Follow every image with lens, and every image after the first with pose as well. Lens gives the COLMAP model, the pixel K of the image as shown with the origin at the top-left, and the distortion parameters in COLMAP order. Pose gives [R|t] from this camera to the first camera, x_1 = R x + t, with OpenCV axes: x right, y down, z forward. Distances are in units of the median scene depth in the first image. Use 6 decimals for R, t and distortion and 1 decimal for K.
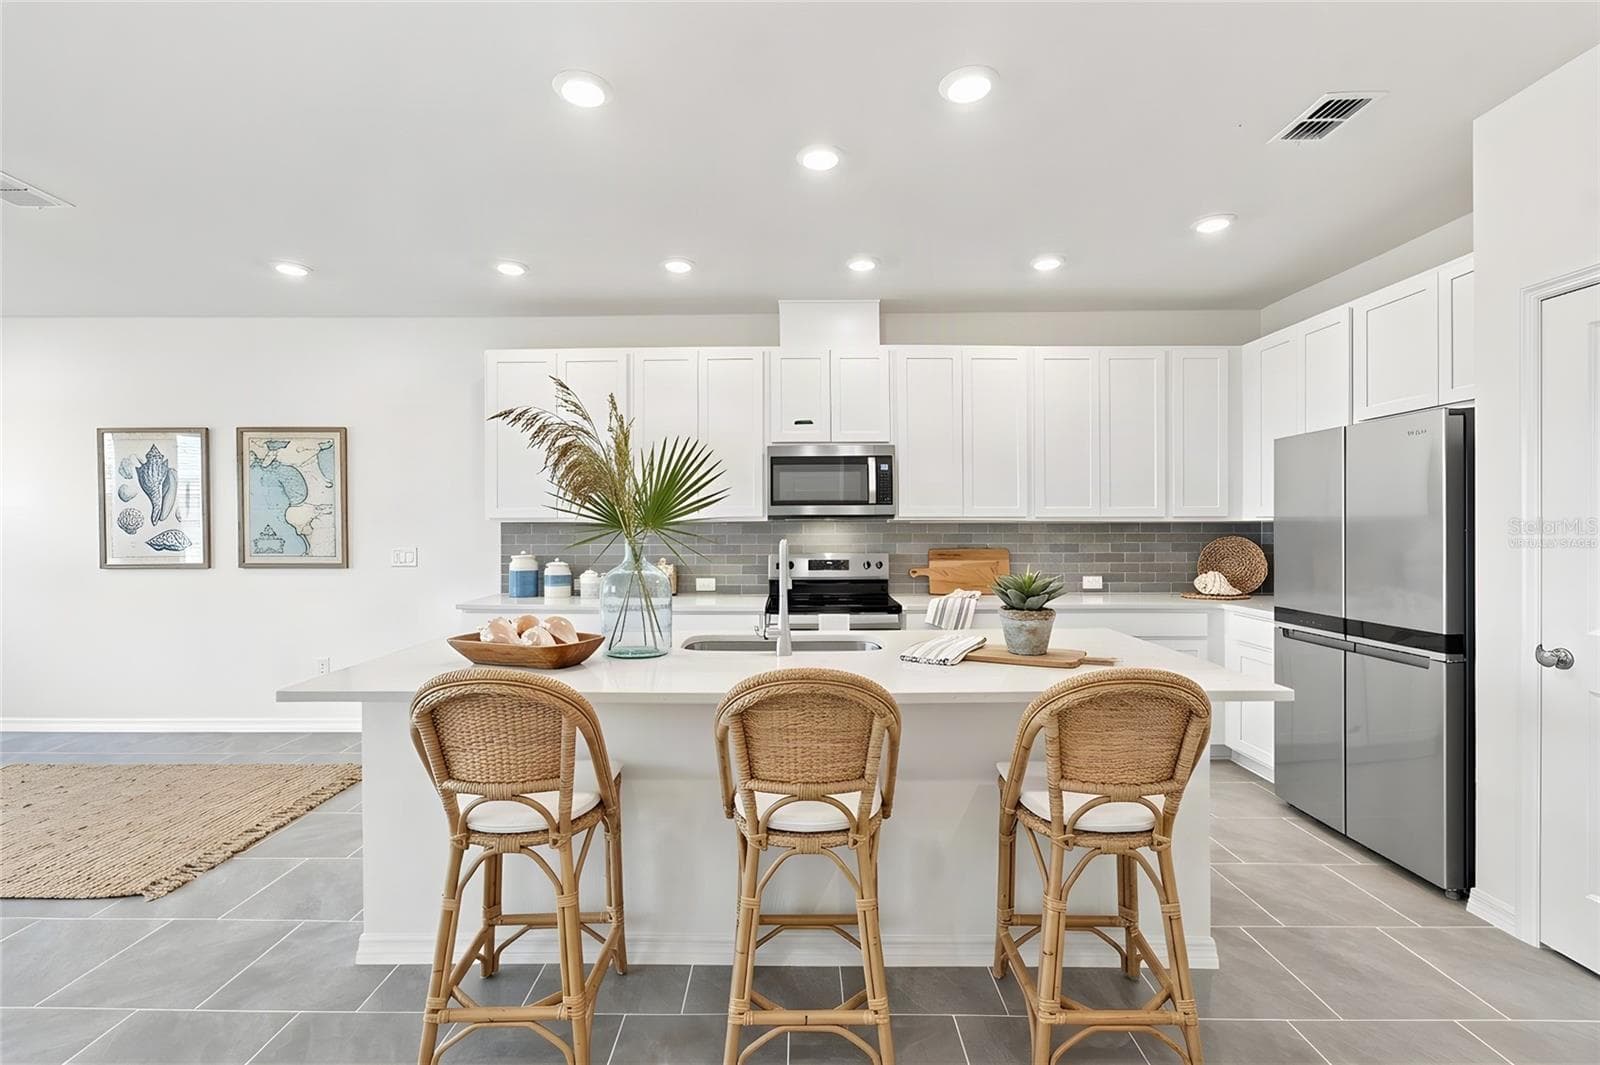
lens RADIAL K [[711.7, 0, 798.0], [0, 711.7, 527.9], [0, 0, 1]] dist [-0.001970, 0.004920]
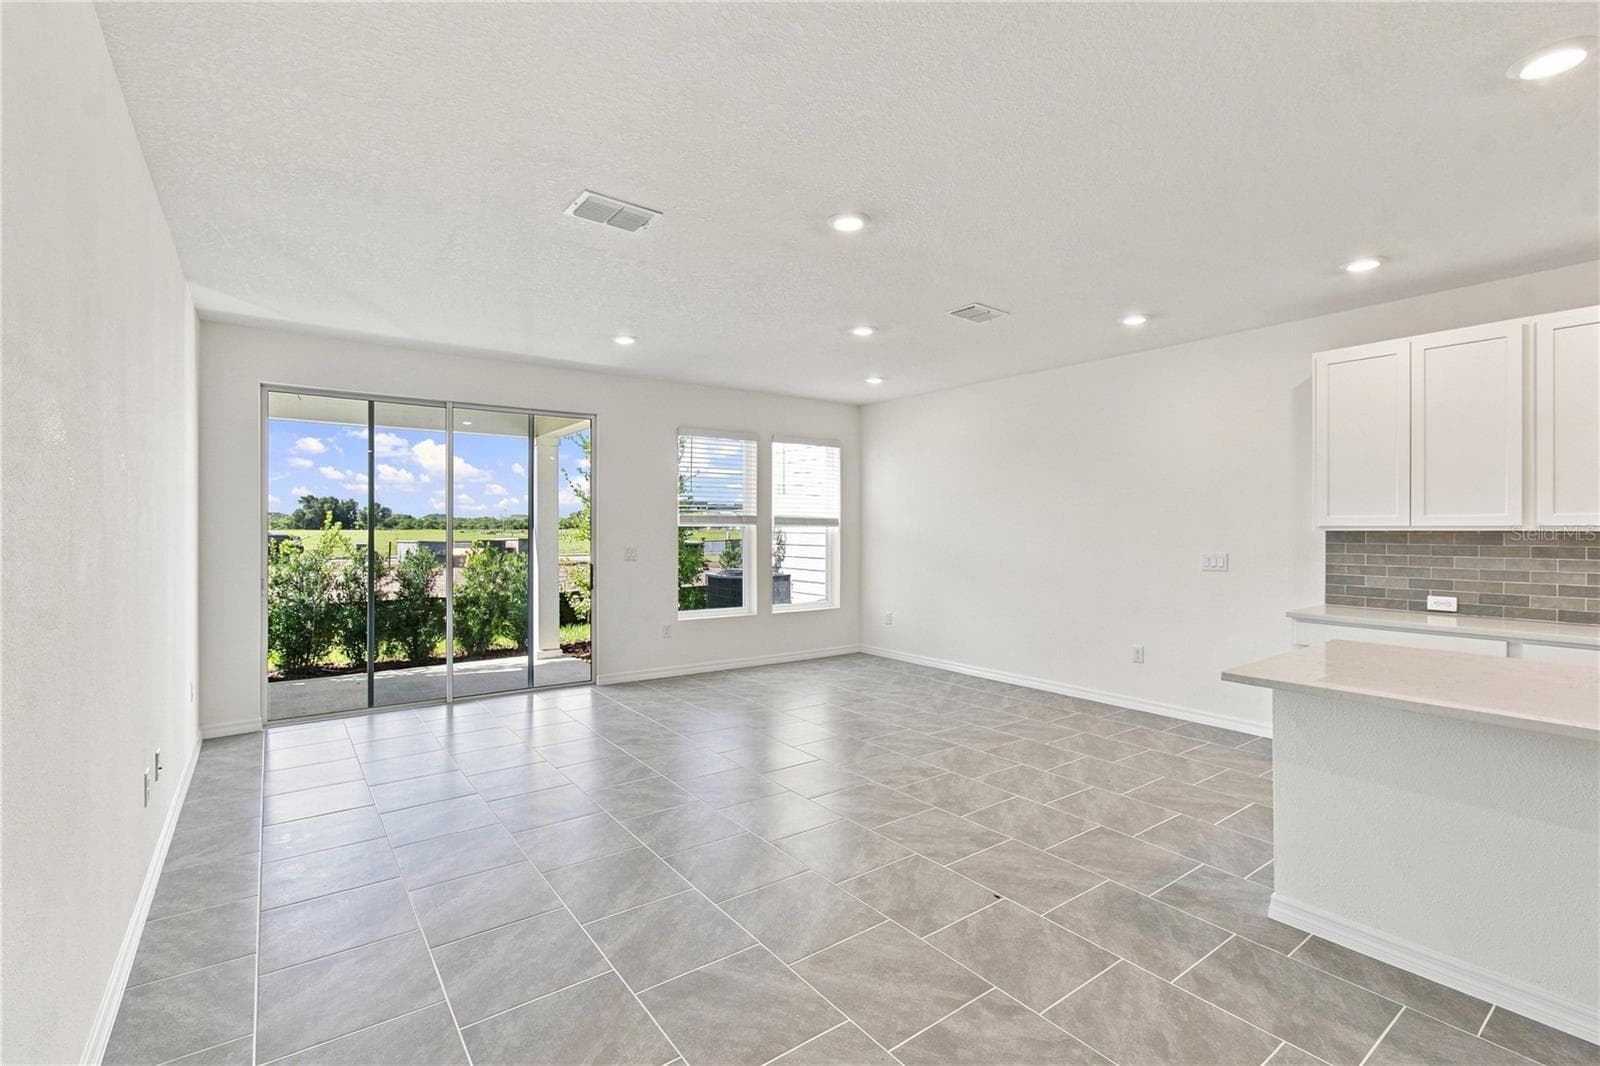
lens RADIAL K [[711.7, 0, 796.9], [0, 711.7, 529.8], [0, 0, 1]] dist [-0.001970, 0.004920]
pose [[0.601650, 0.005346, -0.798742, -0.080067], [-0.002612, 0.999985, 0.004726, -0.010569], [0.798755, -0.000757, 0.601655, -0.155699]]
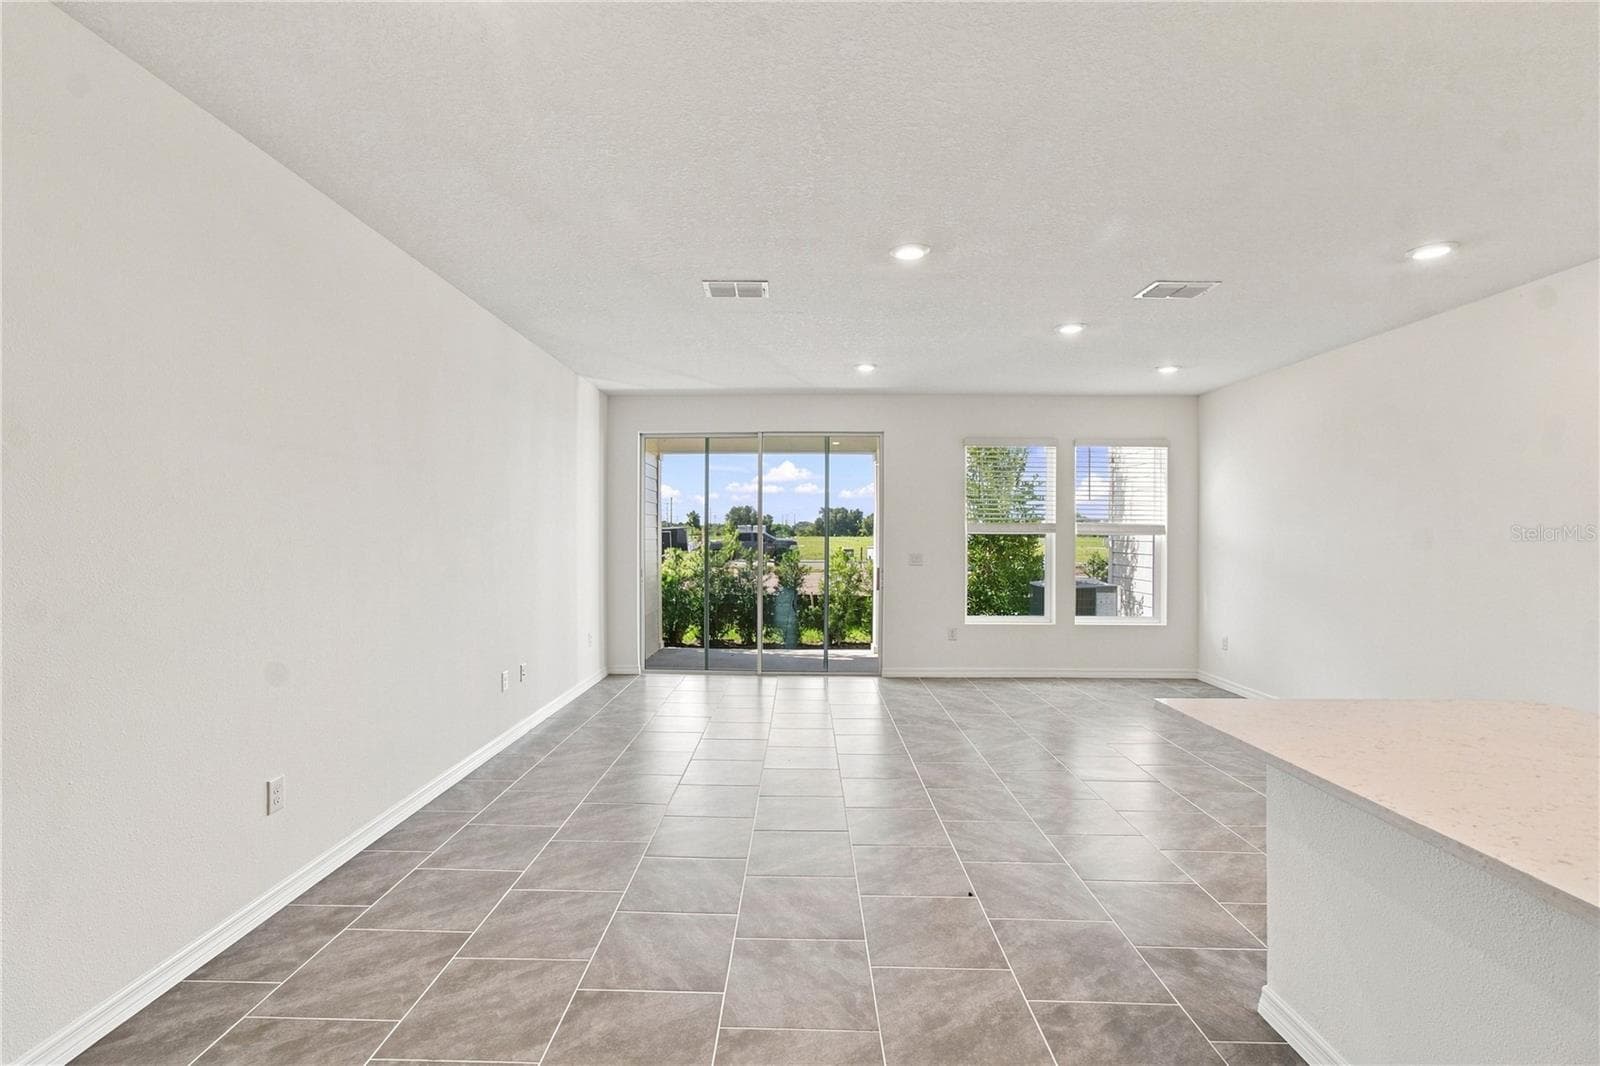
lens RADIAL K [[738.3, 0, 792.7], [0, 738.3, 531.0], [0, 0, 1]] dist [0.005733, 0.002711]
pose [[-0.006470, -0.002204, -0.999977, 0.189740], [-0.004460, 0.999988, -0.002176, -0.012003], [0.999969, 0.004446, -0.006480, 0.192578]]
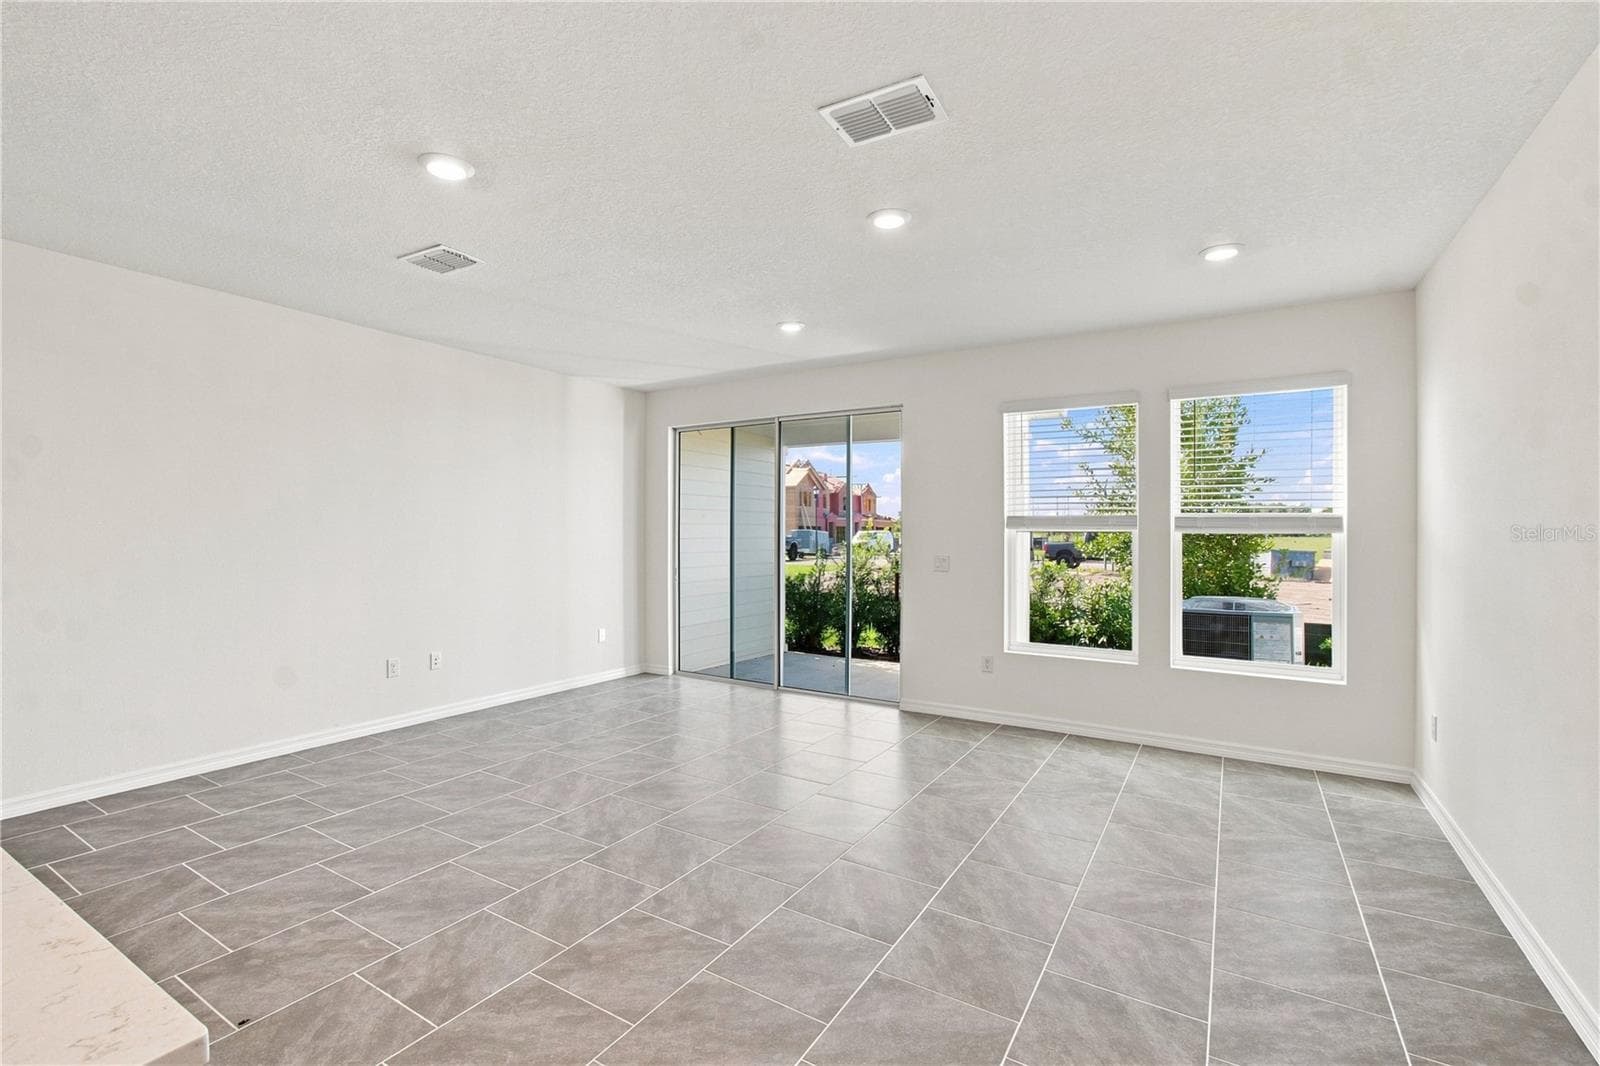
lens RADIAL K [[711.7, 0, 796.2], [0, 711.7, 542.5], [0, 0, 1]] dist [-0.001970, 0.004920]
pose [[-0.528690, 0.010721, -0.848747, -0.263867], [-0.001703, 0.999905, 0.013691, -0.008206], [0.848813, 0.008683, -0.528622, 0.879847]]
